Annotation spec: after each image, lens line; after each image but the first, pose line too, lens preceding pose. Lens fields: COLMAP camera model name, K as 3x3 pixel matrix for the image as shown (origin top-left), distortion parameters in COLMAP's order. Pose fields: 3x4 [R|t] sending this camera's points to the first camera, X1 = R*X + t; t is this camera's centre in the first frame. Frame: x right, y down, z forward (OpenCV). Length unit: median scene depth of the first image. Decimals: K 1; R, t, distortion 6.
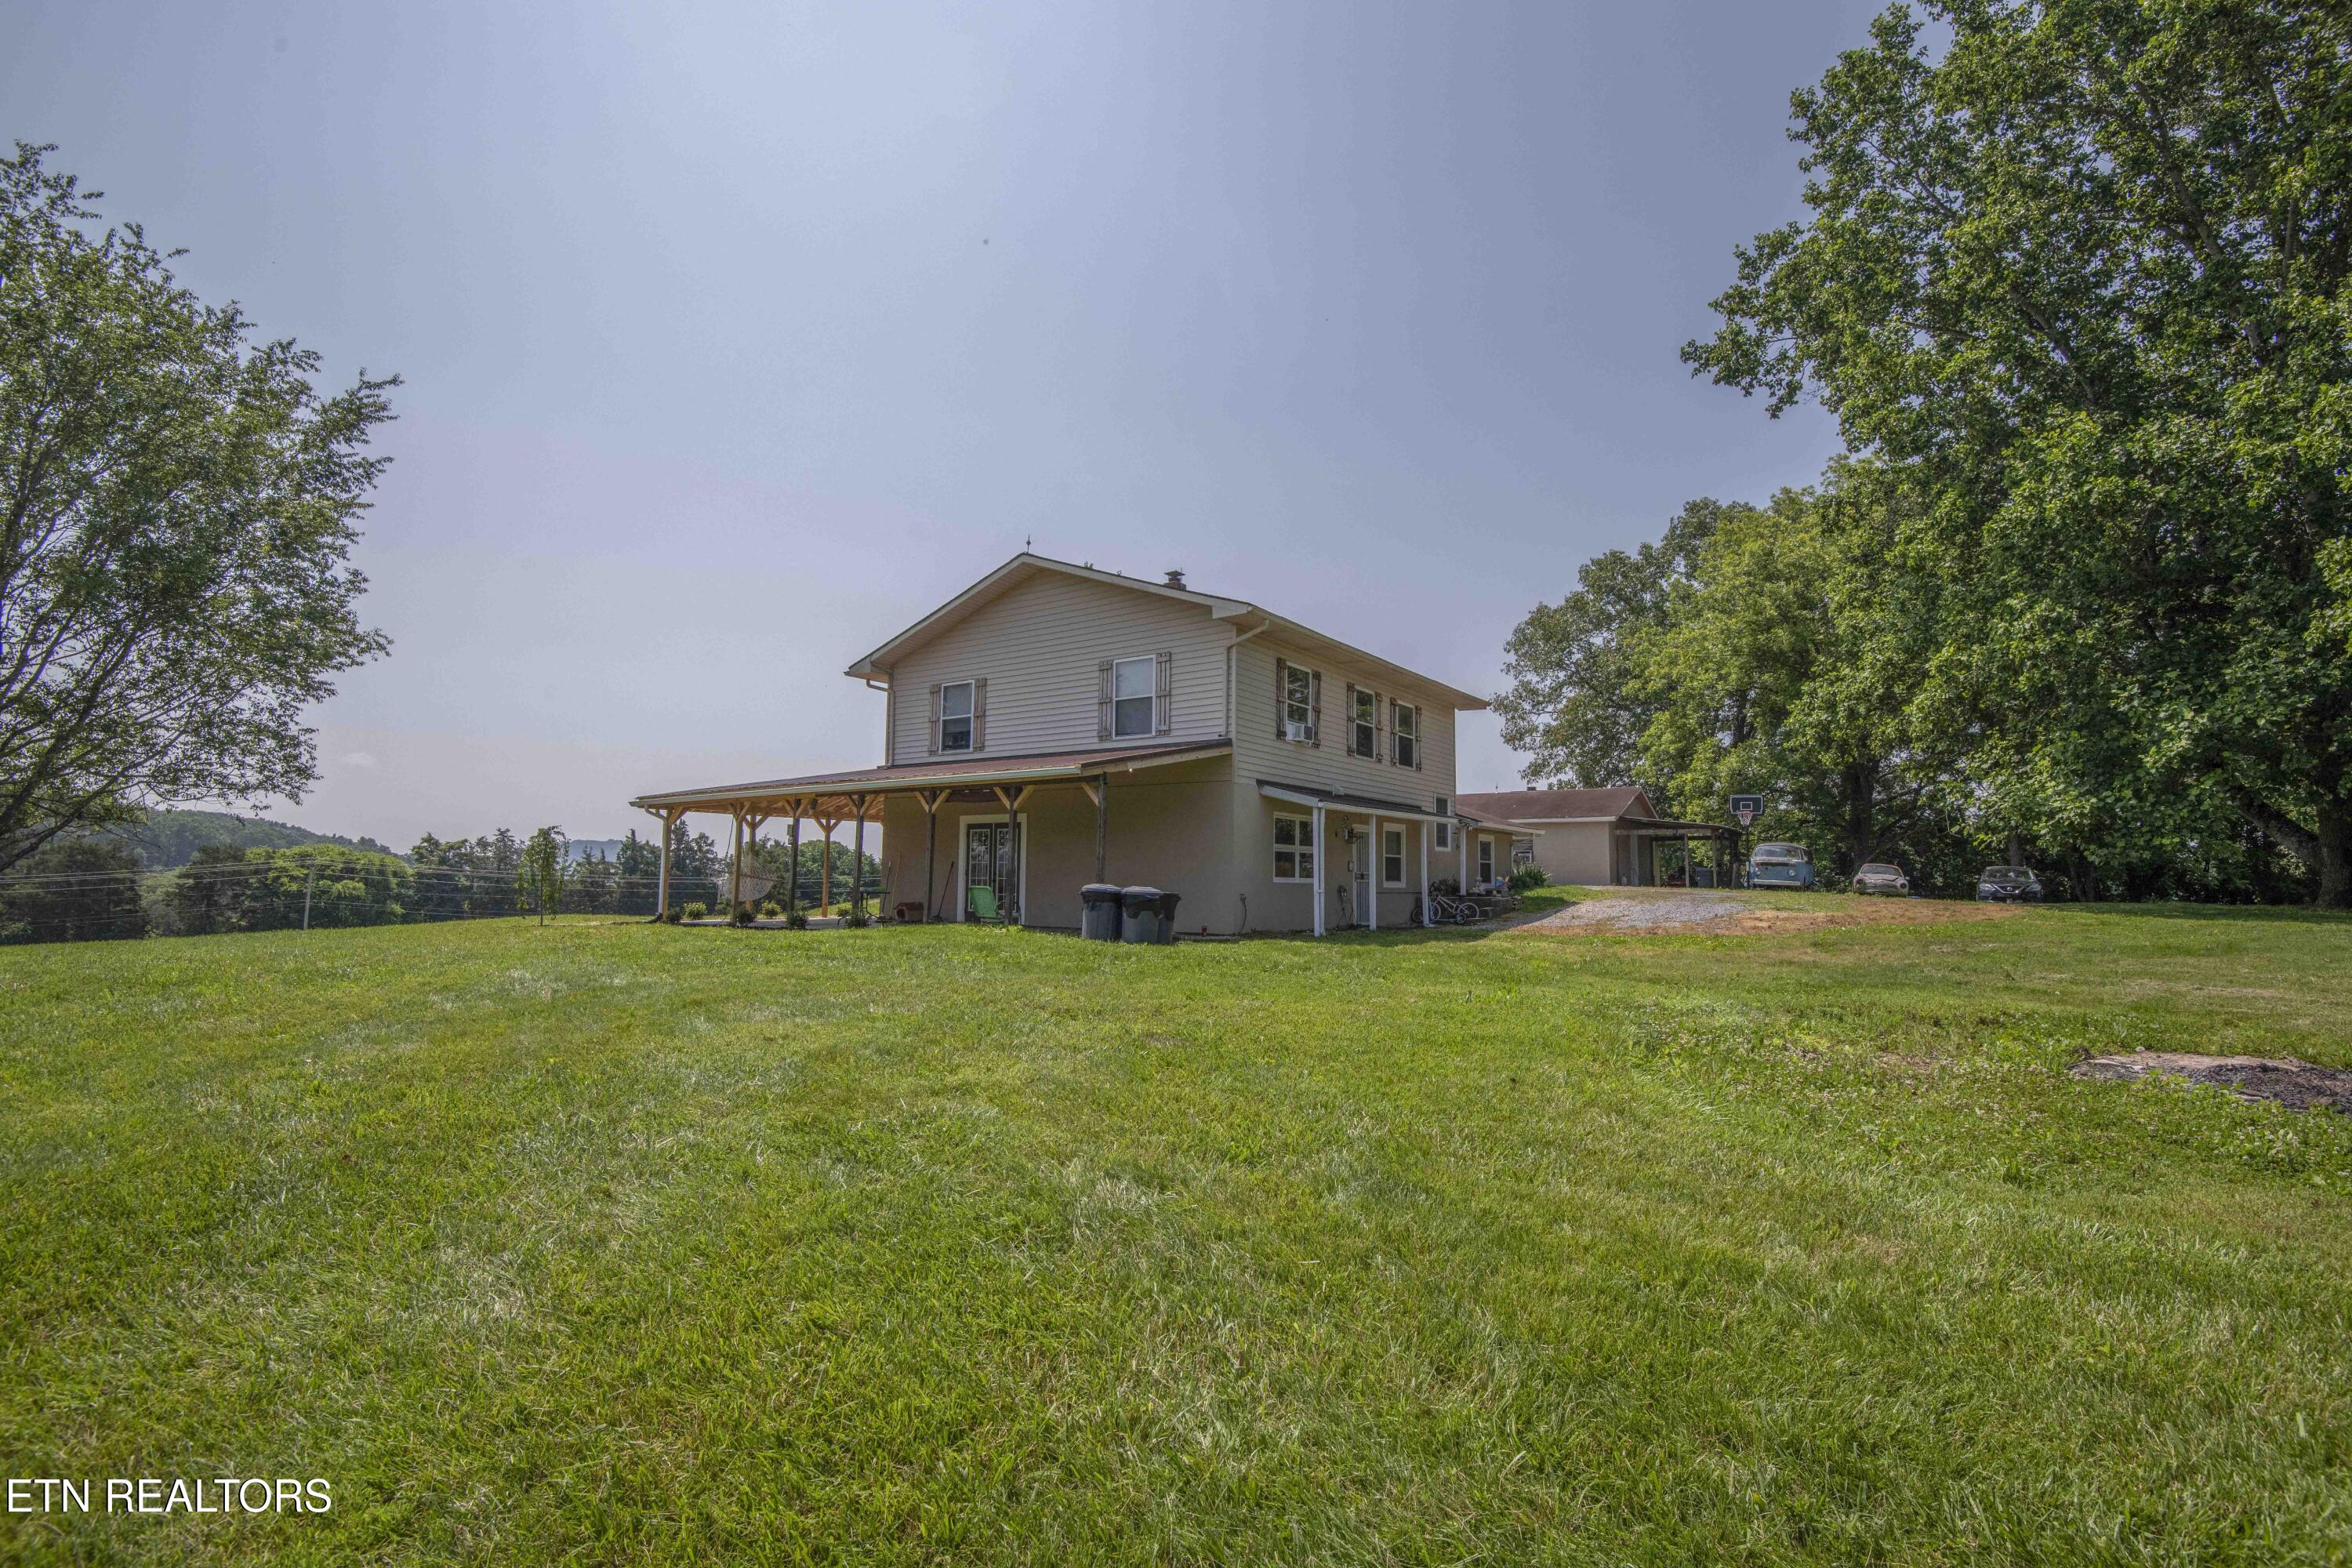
lens RADIAL K [[1082.1, 0, 1185.5], [0, 1082.1, 774.8], [0, 0, 1]] dist [-0.022742, -0.012244]
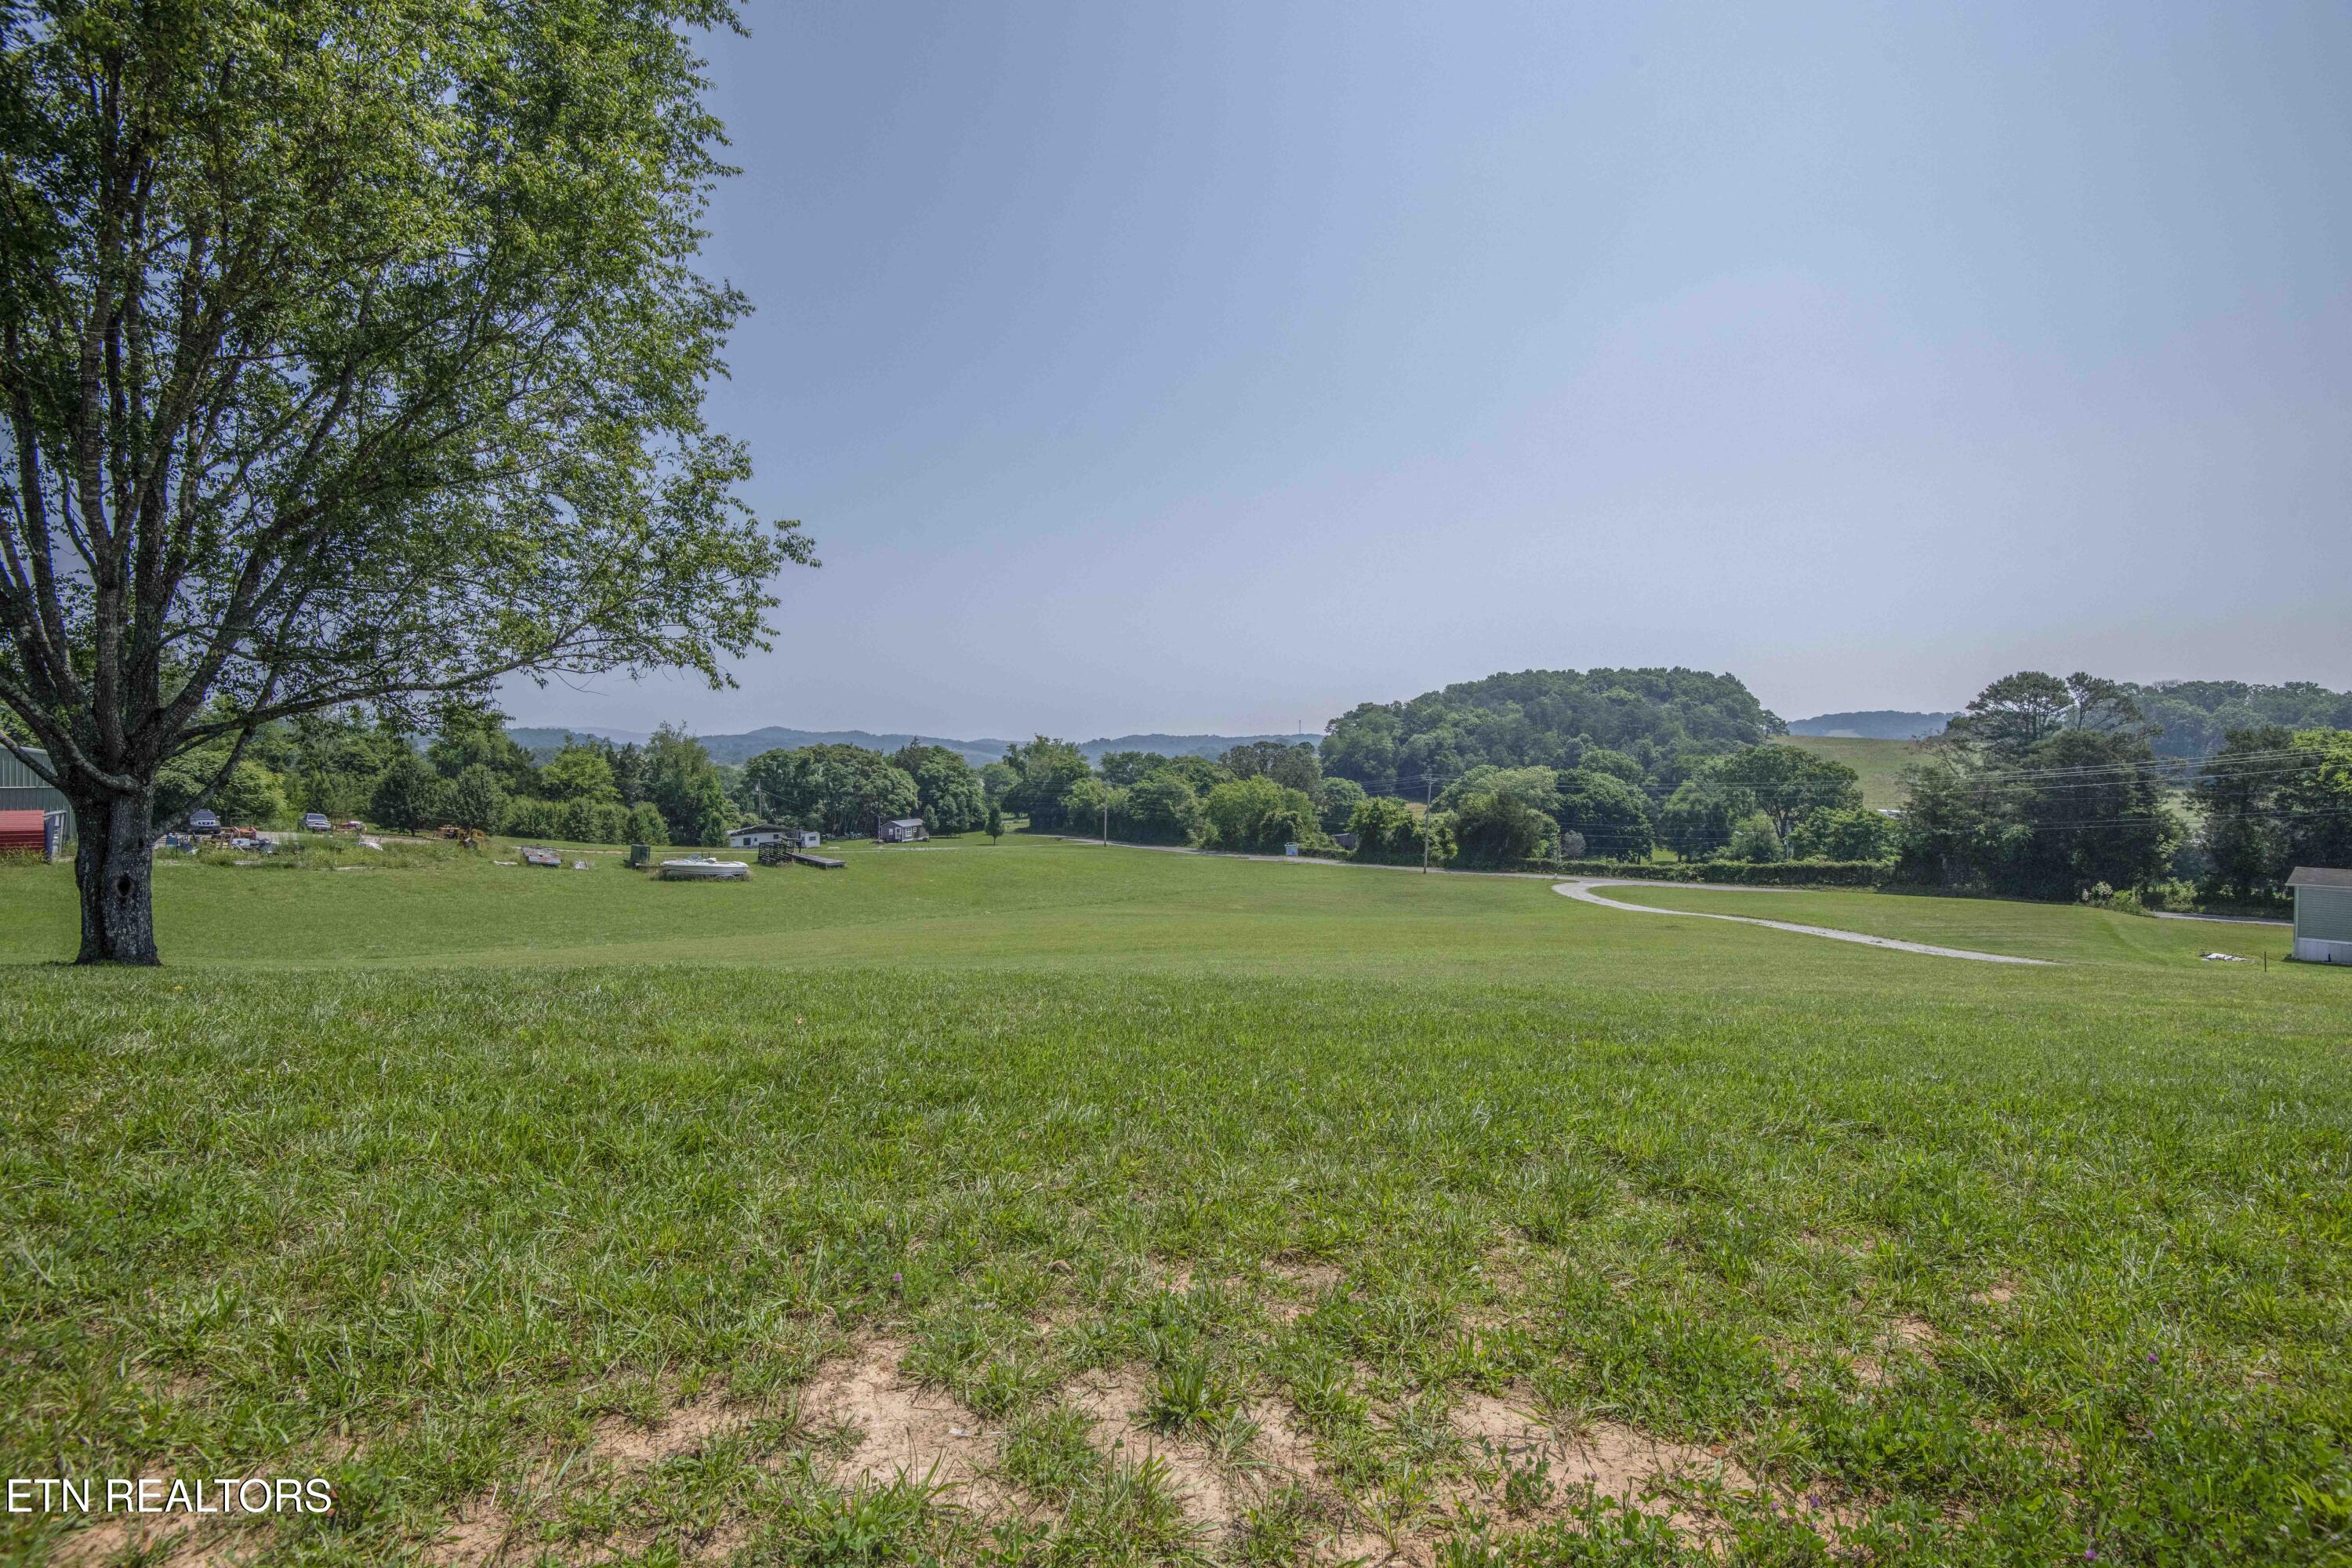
lens RADIAL K [[1082.1, 0, 1176.0], [0, 1082.1, 778.6], [0, 0, 1]] dist [-0.022742, -0.012244]
pose [[-0.202685, 0.009421, -0.979199, -0.112354], [0.091208, 0.995788, -0.009298, 0.075189], [0.974987, -0.091195, -0.202691, 0.772882]]
